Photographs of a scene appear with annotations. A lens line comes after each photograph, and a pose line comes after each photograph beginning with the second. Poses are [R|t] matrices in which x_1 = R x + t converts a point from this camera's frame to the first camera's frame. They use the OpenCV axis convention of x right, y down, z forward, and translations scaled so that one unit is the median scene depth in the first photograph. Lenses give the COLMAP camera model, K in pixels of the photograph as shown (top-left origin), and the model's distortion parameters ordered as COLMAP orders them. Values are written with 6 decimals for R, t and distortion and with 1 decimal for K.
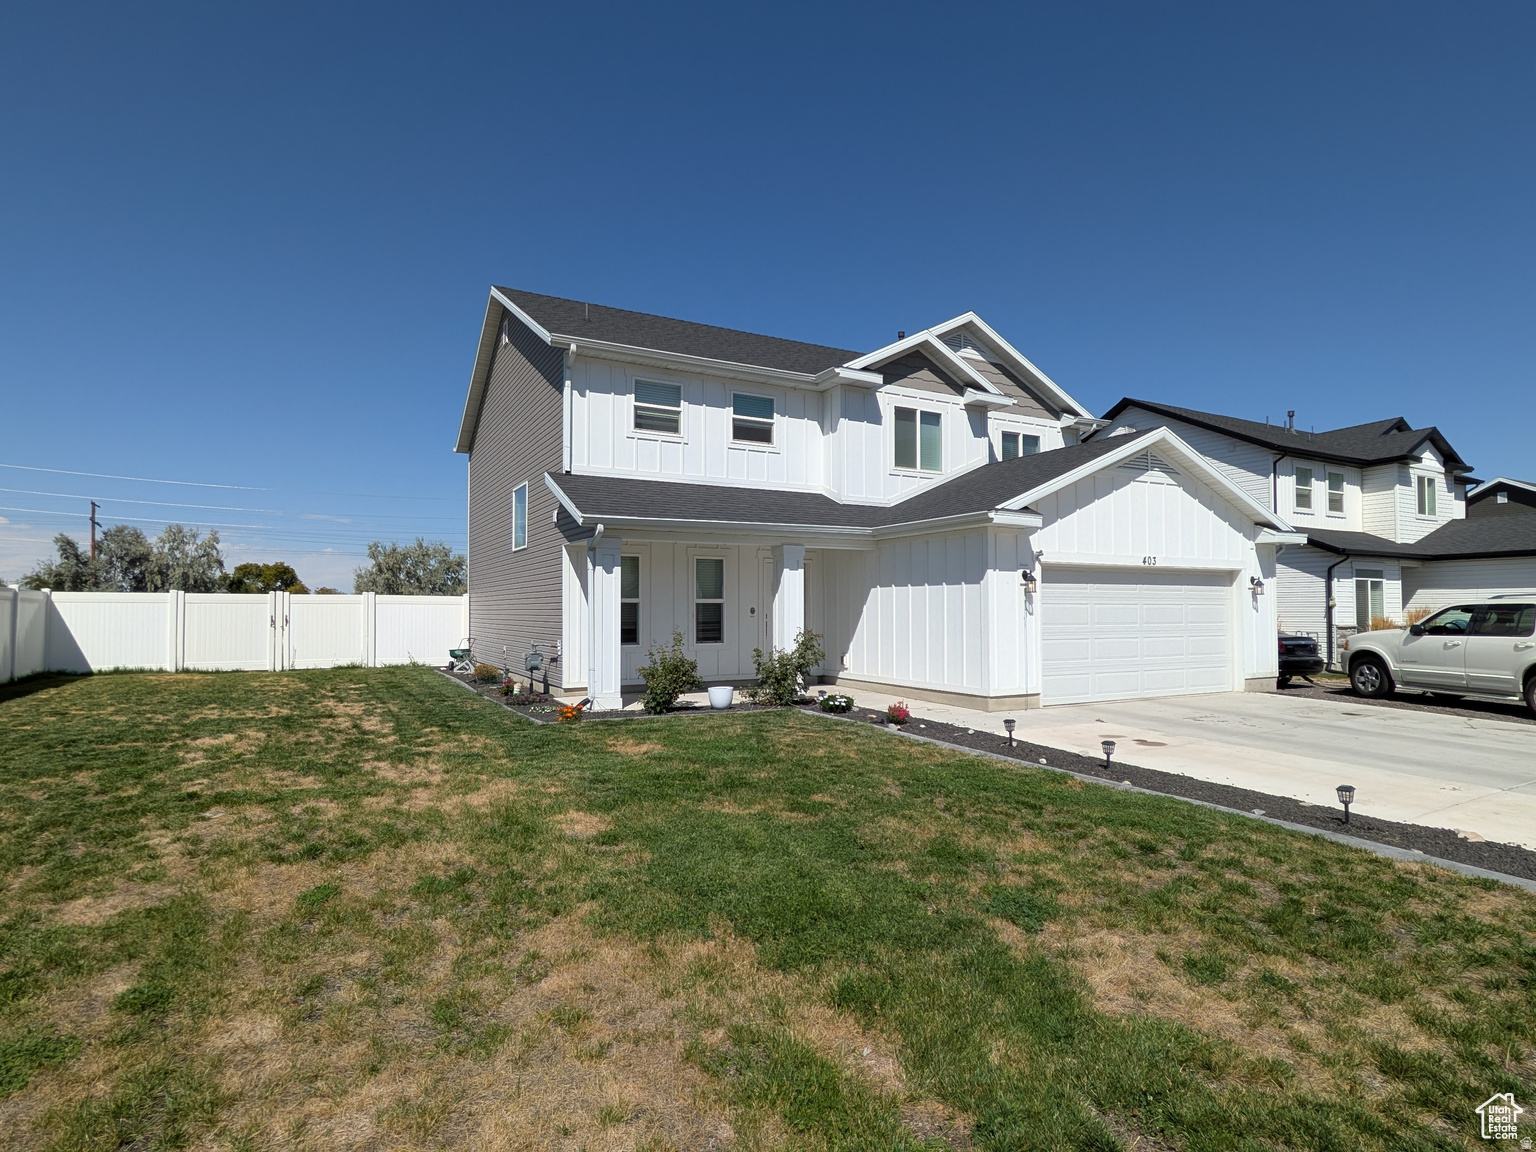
lens RADIAL K [[791.4, 0, 768.2], [0, 791.4, 588.4], [0, 0, 1]] dist [-0.000273, -0.000070]
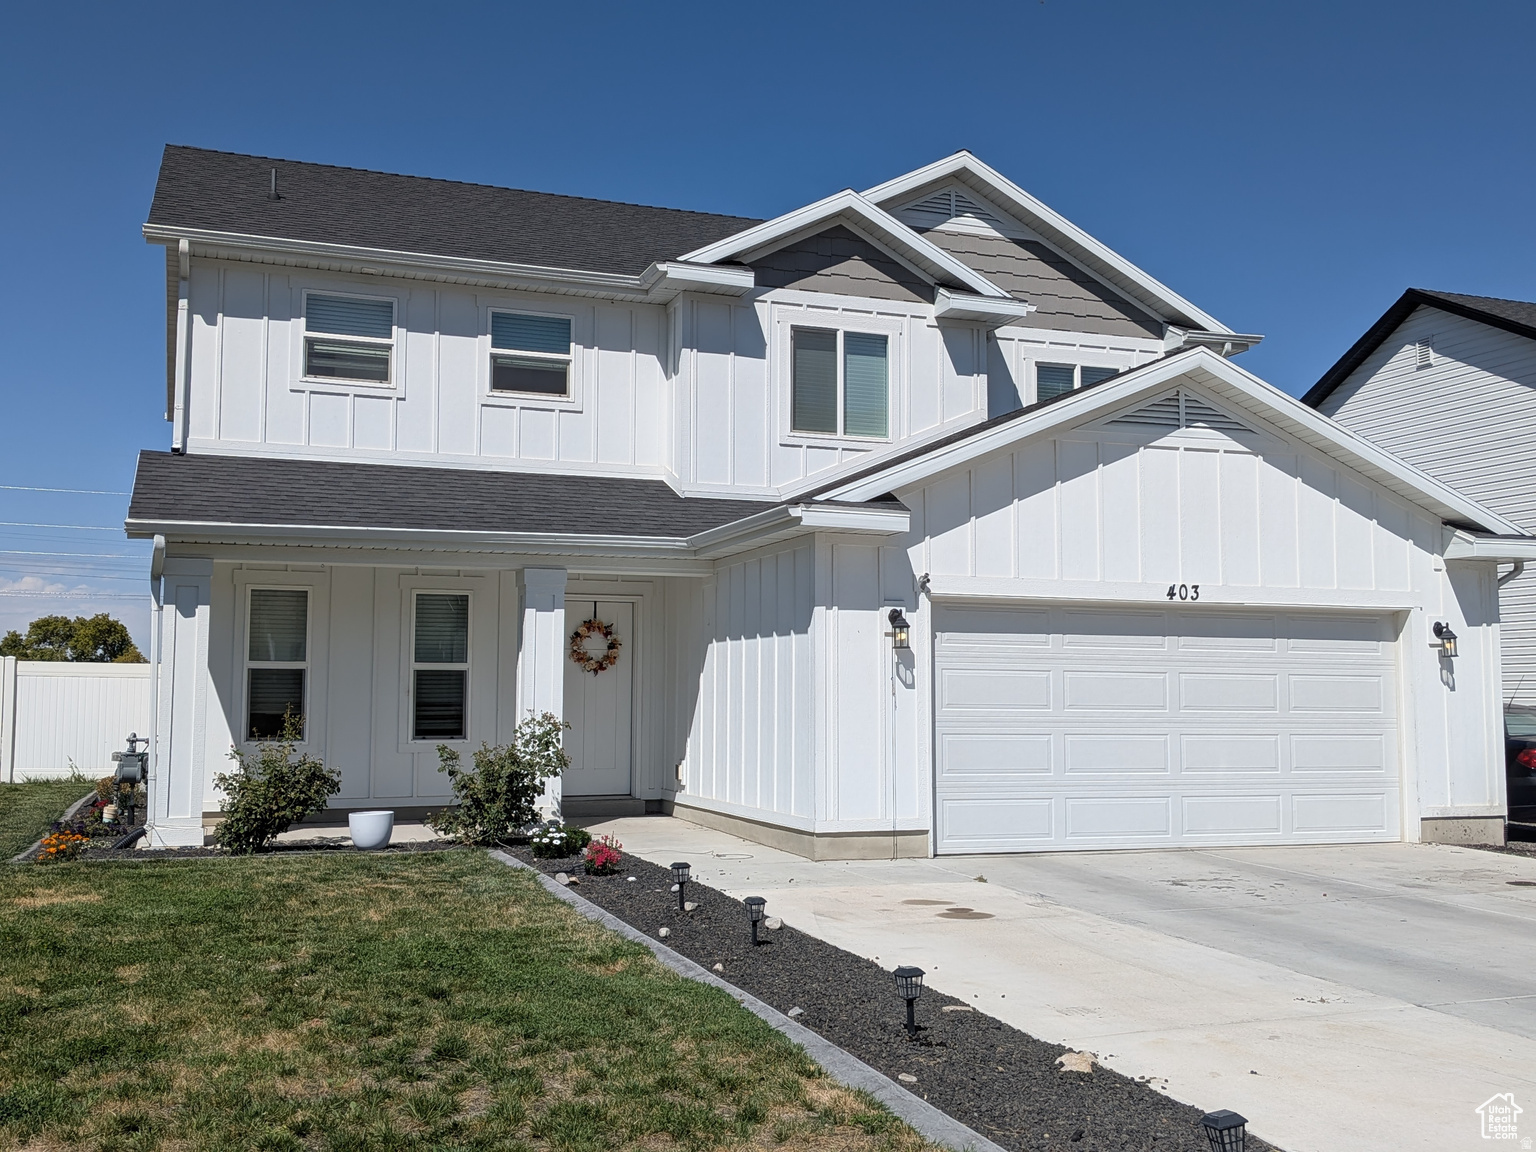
lens RADIAL K [[1453.2, 0, 768.0], [0, 1453.2, 576.0], [0, 0, 1]] dist [0.120538, -0.270866]
pose [[0.990313, -0.007307, -0.138662, 0.305260], [-0.000656, 0.998357, -0.057298, 0.010514], [0.138853, 0.056834, 0.988681, -0.031022]]
